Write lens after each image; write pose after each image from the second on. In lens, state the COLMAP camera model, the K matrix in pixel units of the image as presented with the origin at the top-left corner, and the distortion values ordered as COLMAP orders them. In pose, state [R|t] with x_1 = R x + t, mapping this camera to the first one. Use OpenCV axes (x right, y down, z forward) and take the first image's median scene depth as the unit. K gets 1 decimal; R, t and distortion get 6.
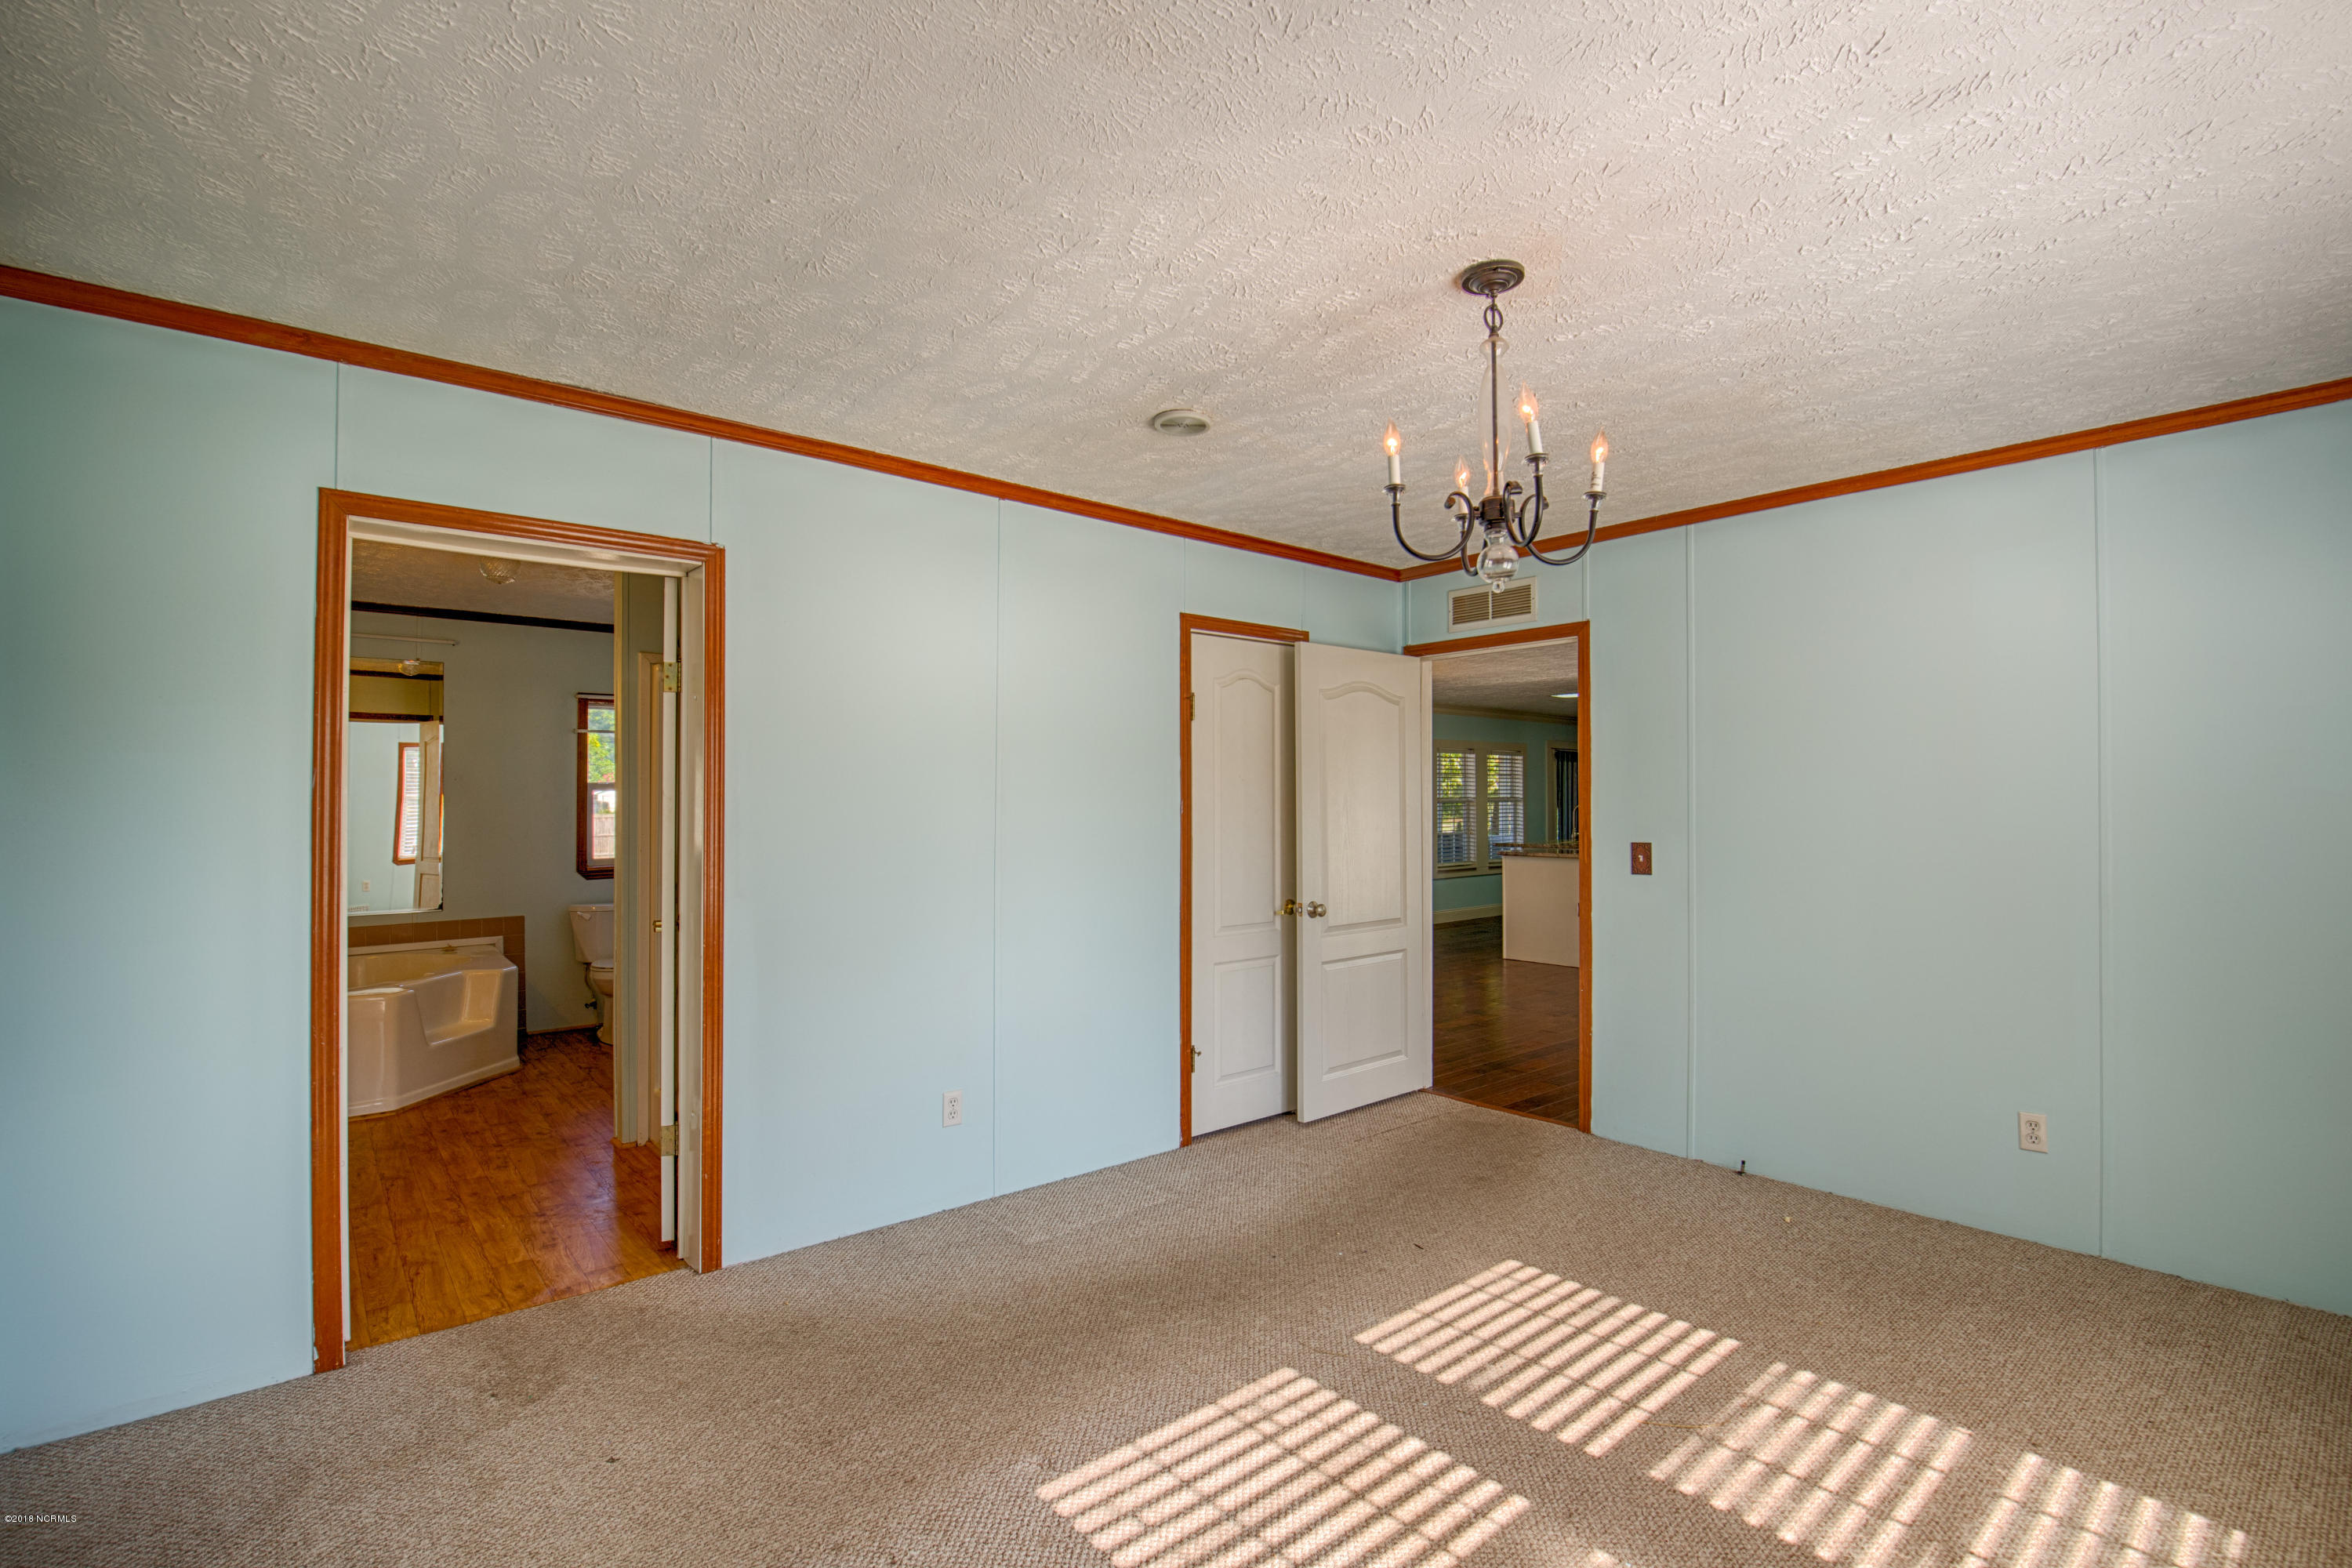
lens RADIAL K [[1073.9, 0, 1161.5], [0, 1073.9, 791.8], [0, 0, 1]] dist [-0.022872, 0.003444]
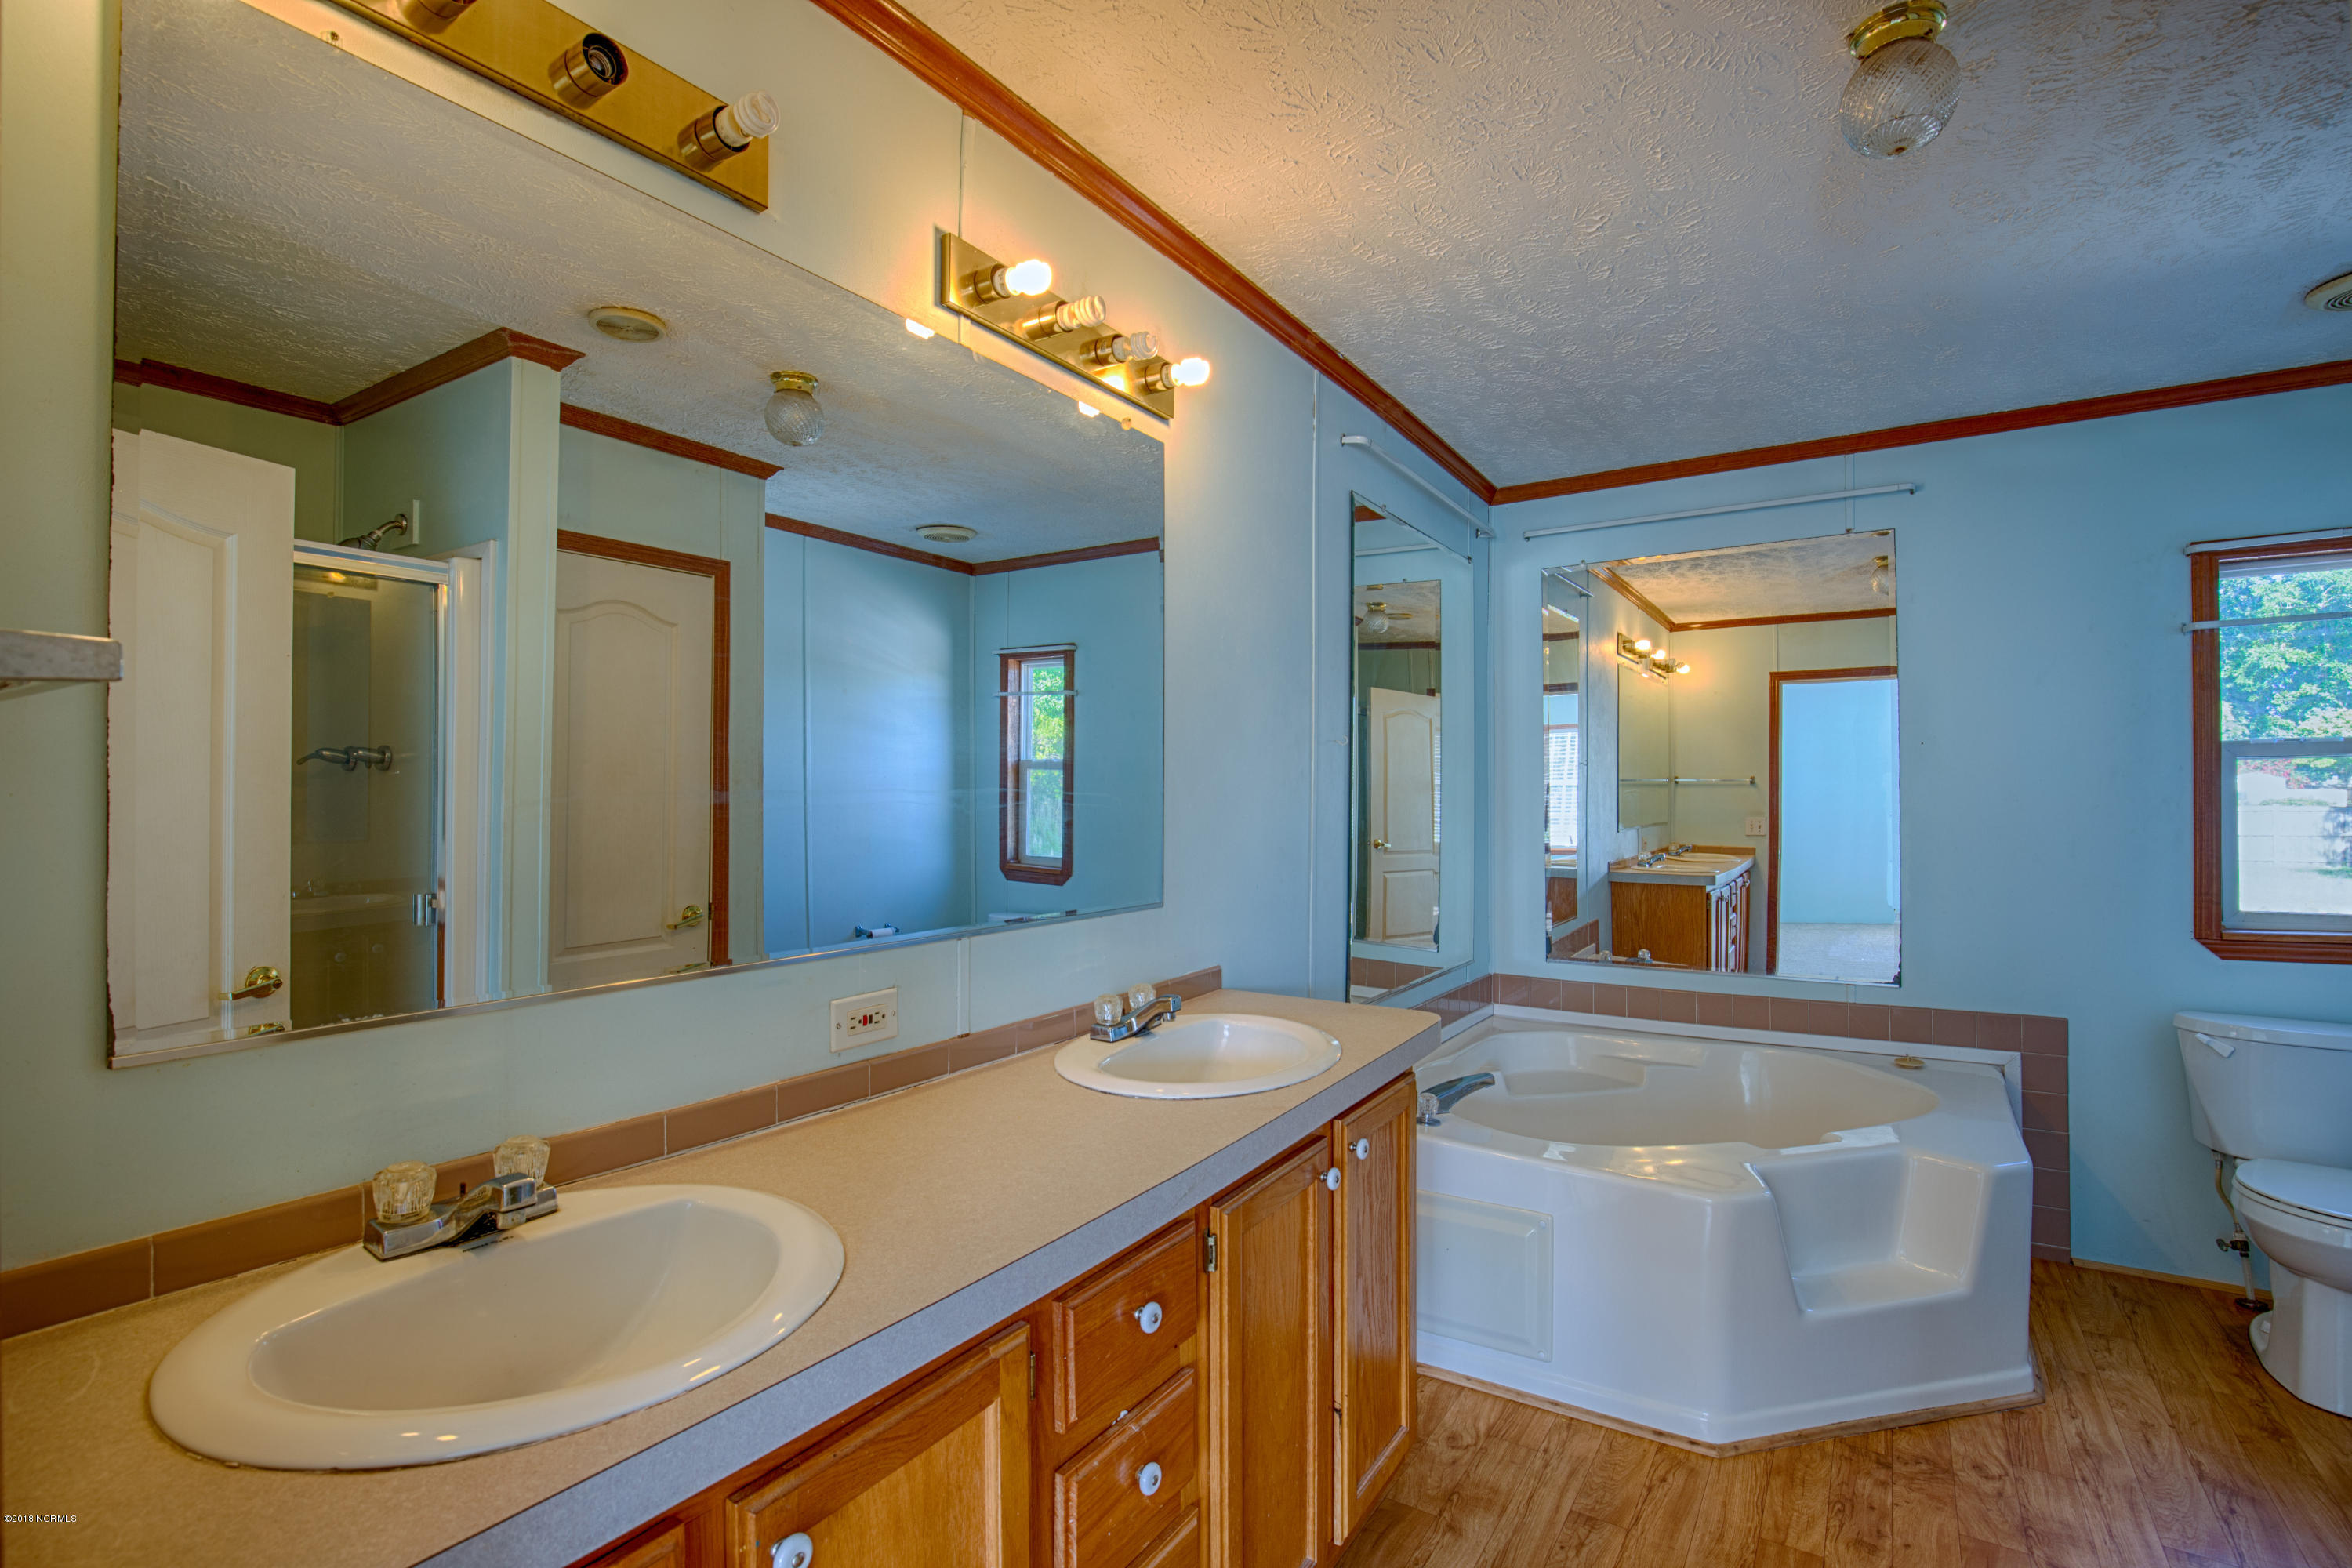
lens RADIAL K [[1073.9, 0, 1173.5], [0, 1073.9, 790.2], [0, 0, 1]] dist [-0.022872, 0.003444]
pose [[0.290740, -0.008392, -0.956765, -0.253150], [0.010233, 0.999932, -0.005661, 0.009270], [0.956747, -0.008144, 0.290806, 0.469605]]
